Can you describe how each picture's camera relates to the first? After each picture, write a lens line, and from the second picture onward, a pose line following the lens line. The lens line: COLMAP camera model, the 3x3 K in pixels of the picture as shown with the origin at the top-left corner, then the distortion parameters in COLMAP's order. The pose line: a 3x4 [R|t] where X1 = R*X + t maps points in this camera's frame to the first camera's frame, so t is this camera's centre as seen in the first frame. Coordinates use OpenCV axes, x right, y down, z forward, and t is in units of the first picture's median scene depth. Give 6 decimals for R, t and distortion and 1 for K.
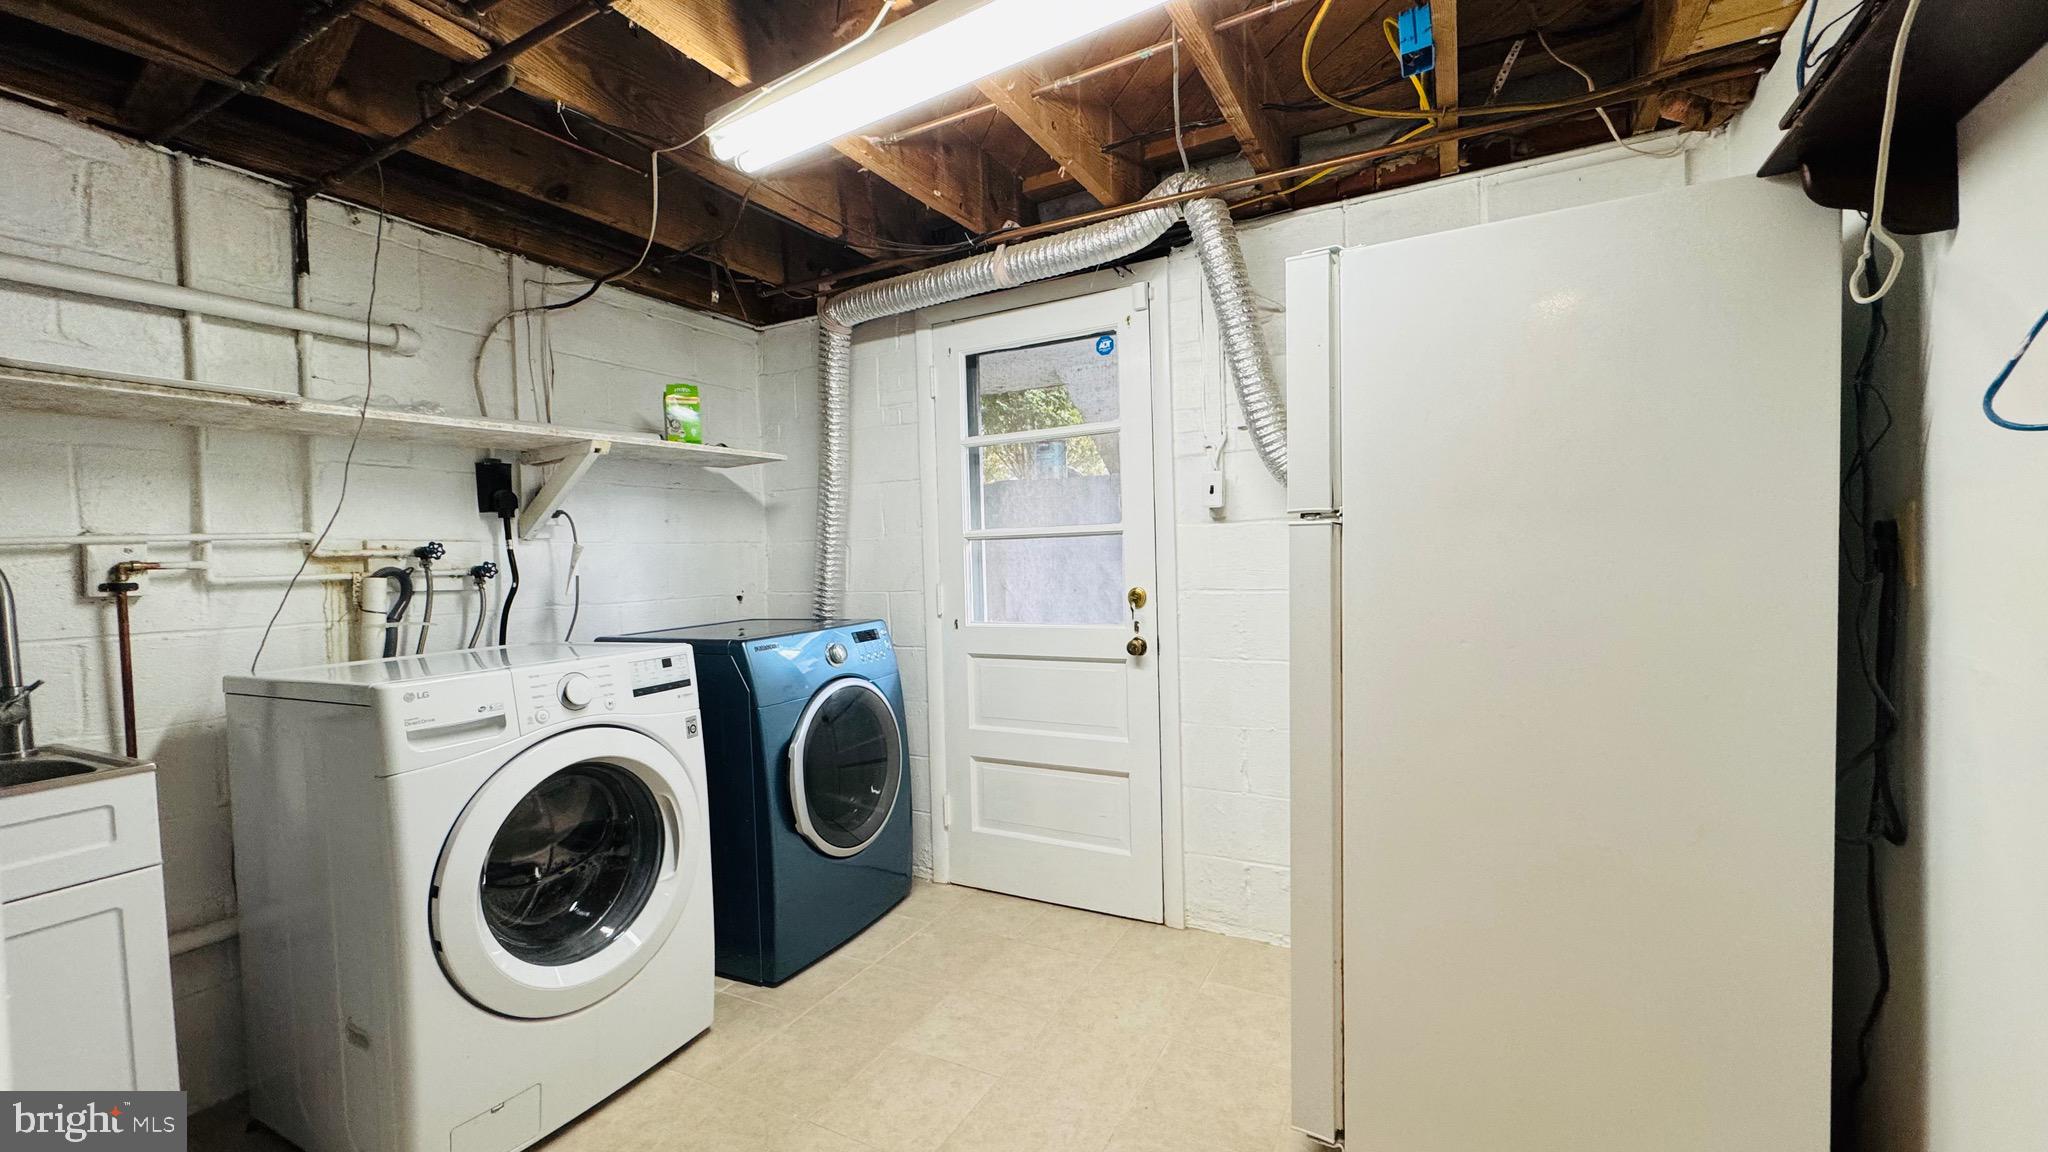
lens RADIAL K [[815.9, 0, 1024.0], [0, 815.9, 576.0], [0, 0, 1]] dist [0.000714, 0.000106]
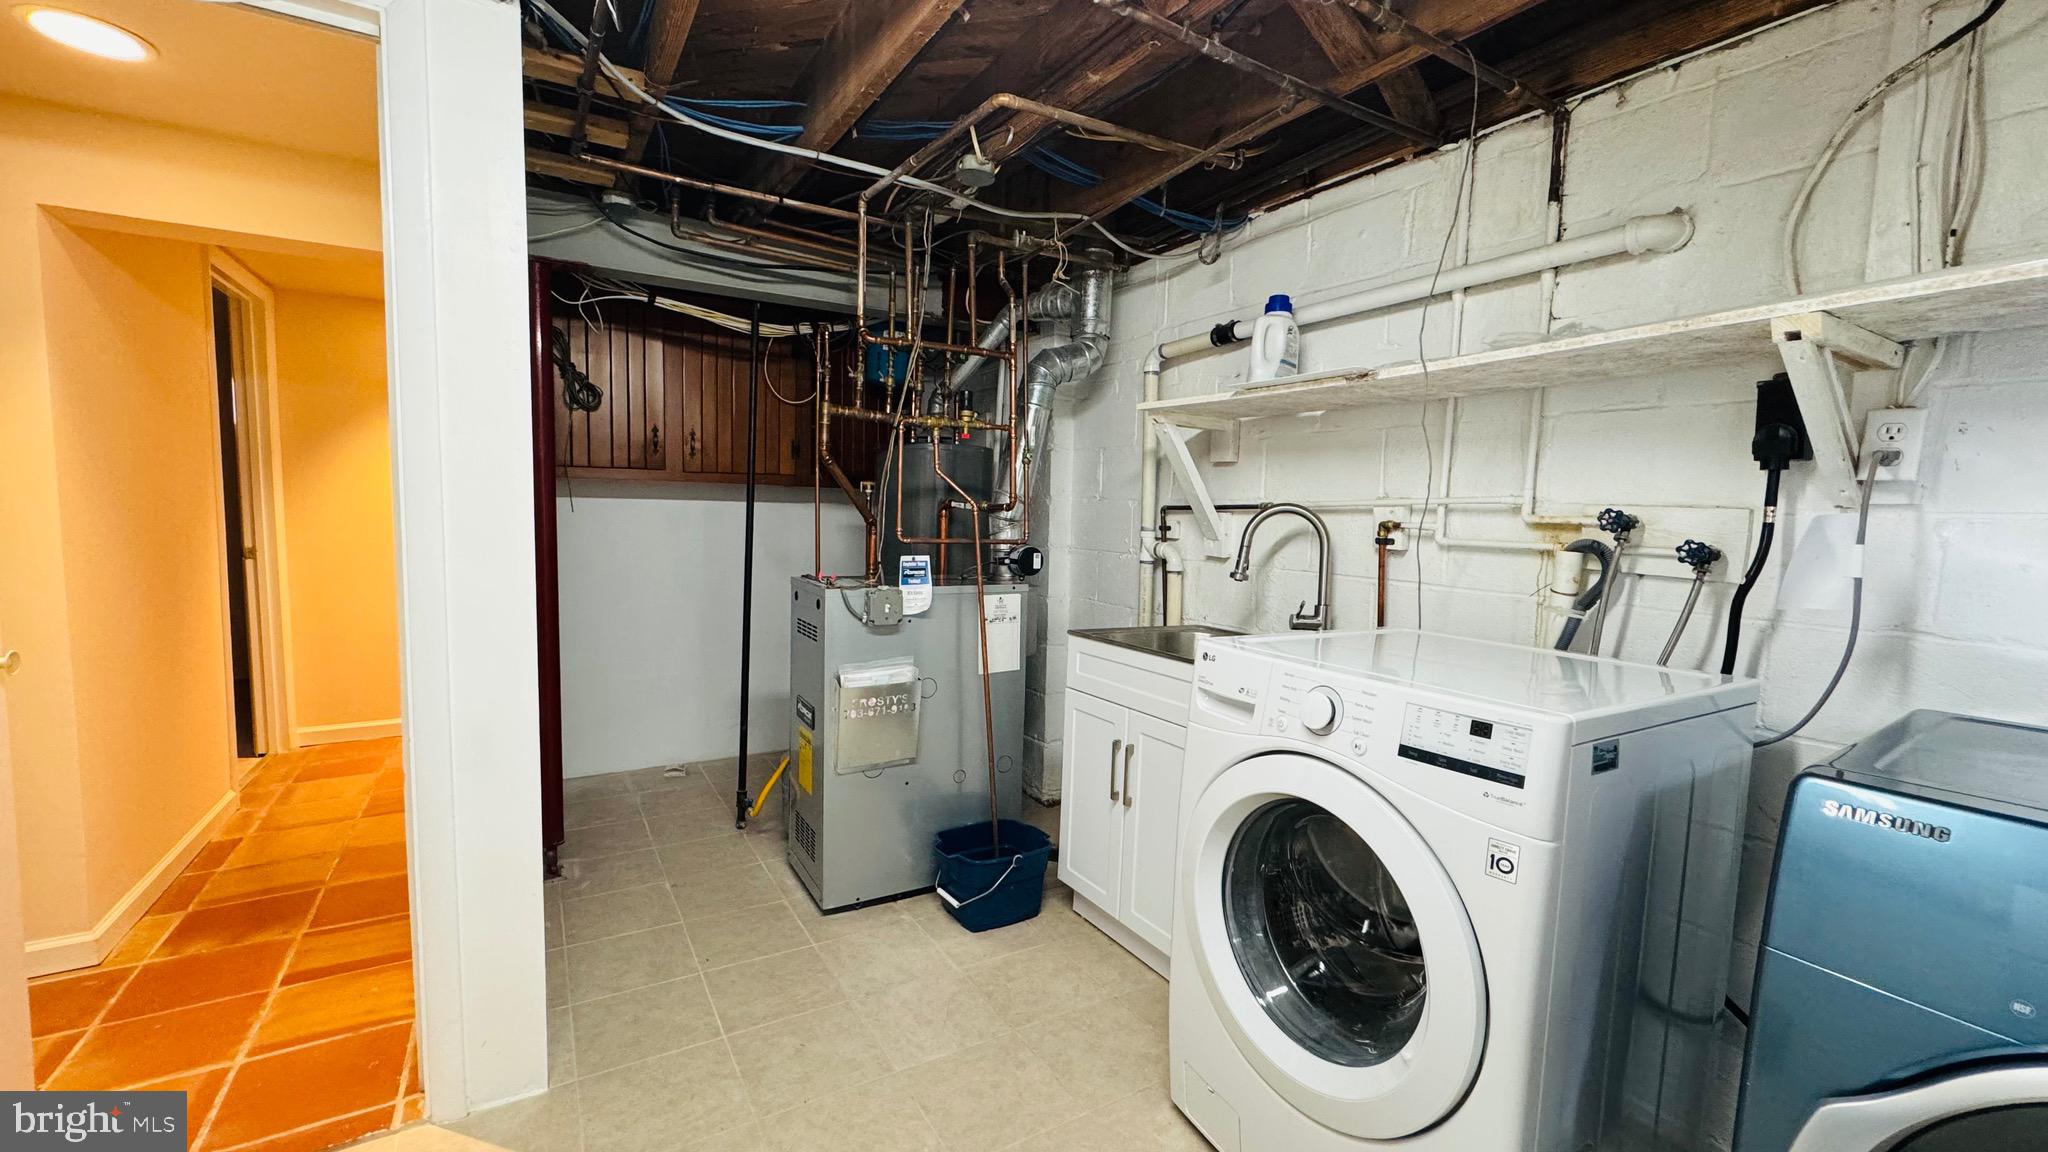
lens RADIAL K [[819.4, 0, 1024.0], [0, 819.4, 576.0], [0, 0, 1]] dist [0.000103, -0.000086]
pose [[-0.515628, 0.089872, -0.852086, 0.208205], [-0.035781, 0.991358, 0.126213, -0.061186], [0.856065, 0.095567, -0.507957, 1.002602]]
